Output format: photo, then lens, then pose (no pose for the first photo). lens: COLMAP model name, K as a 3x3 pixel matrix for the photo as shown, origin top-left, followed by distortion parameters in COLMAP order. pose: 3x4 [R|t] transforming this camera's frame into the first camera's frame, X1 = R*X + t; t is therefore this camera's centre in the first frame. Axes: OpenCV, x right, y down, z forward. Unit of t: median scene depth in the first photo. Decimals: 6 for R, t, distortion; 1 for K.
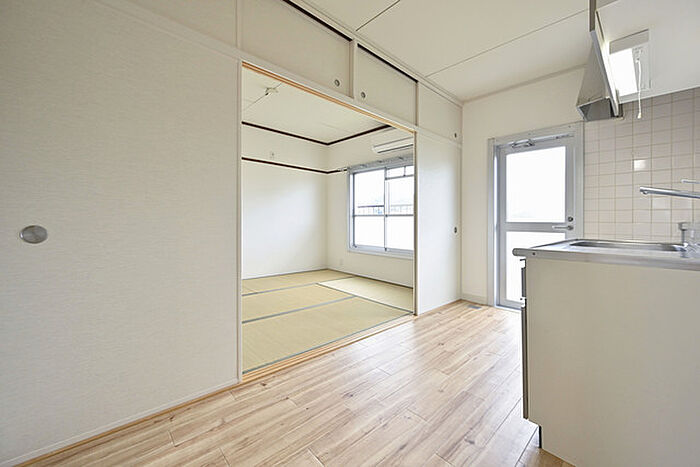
lens RADIAL K [[276.5, 0, 350.0], [0, 276.5, 233.5], [0, 0, 1]] dist [-0.000135, -0.000031]
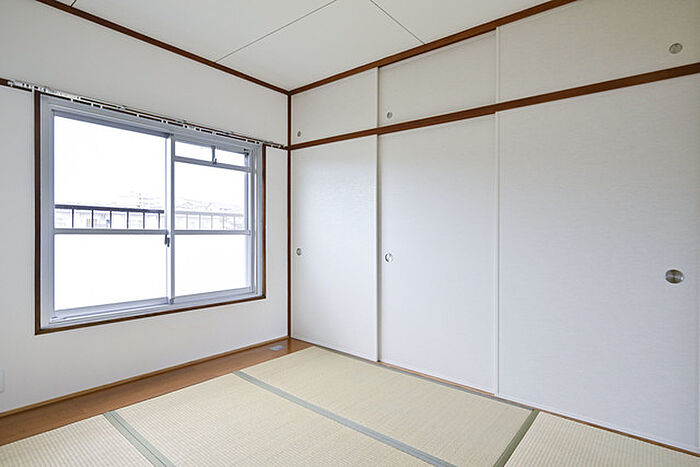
lens RADIAL K [[373.6, 0, 362.4], [0, 373.6, 233.7], [0, 0, 1]] dist [0.001723, 0.000692]
pose [[-0.141664, -0.004398, 0.989905, -0.586073], [0.049911, 0.998687, 0.011580, -0.053086], [-0.988656, 0.051048, -0.141258, 0.771106]]
